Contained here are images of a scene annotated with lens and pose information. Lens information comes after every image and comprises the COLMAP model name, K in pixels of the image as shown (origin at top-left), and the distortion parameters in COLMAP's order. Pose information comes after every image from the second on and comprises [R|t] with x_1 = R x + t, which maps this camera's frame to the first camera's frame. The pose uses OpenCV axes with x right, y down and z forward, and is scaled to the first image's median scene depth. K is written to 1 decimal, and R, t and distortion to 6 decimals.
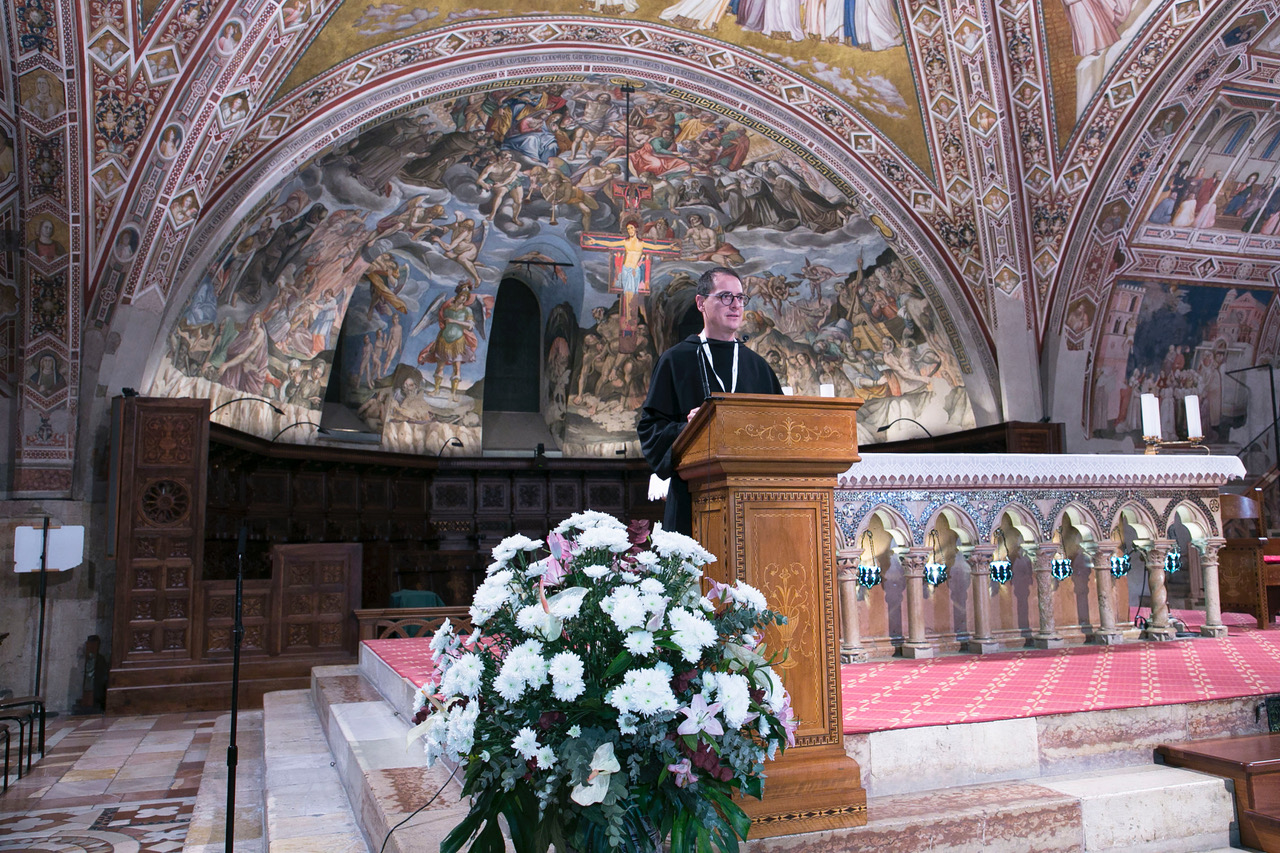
lens RADIAL K [[1072.0, 0, 631.7], [0, 1072.0, 403.1], [0, 0, 1]] dist [-0.019816, 0.048994]
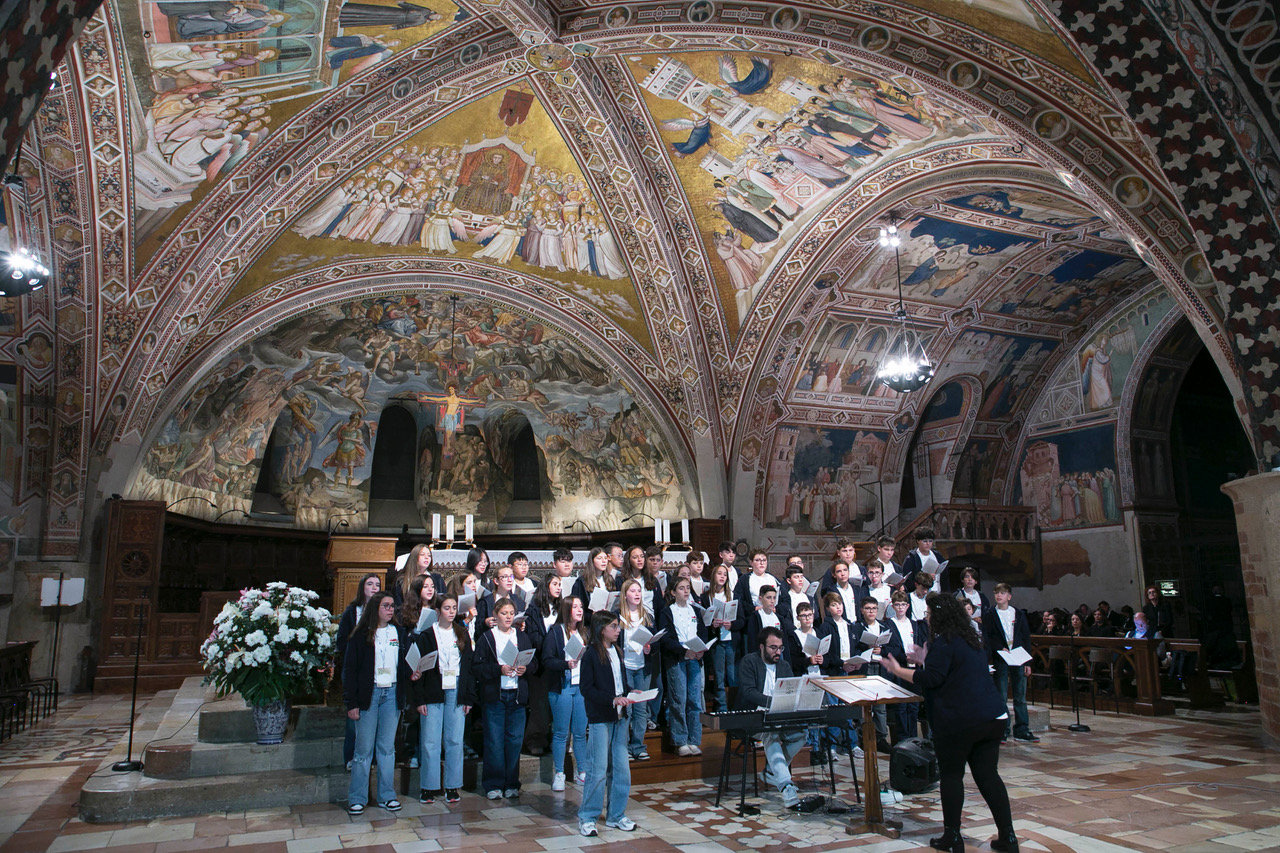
lens RADIAL K [[942.7, 0, 640.2], [0, 942.7, 419.6], [0, 0, 1]] dist [-0.065982, 0.040820]
pose [[0.997881, 0.020834, 0.061632, 0.193296], [-0.017496, 0.998376, -0.054217, -0.052062], [-0.062661, 0.053023, 0.996625, -0.376503]]
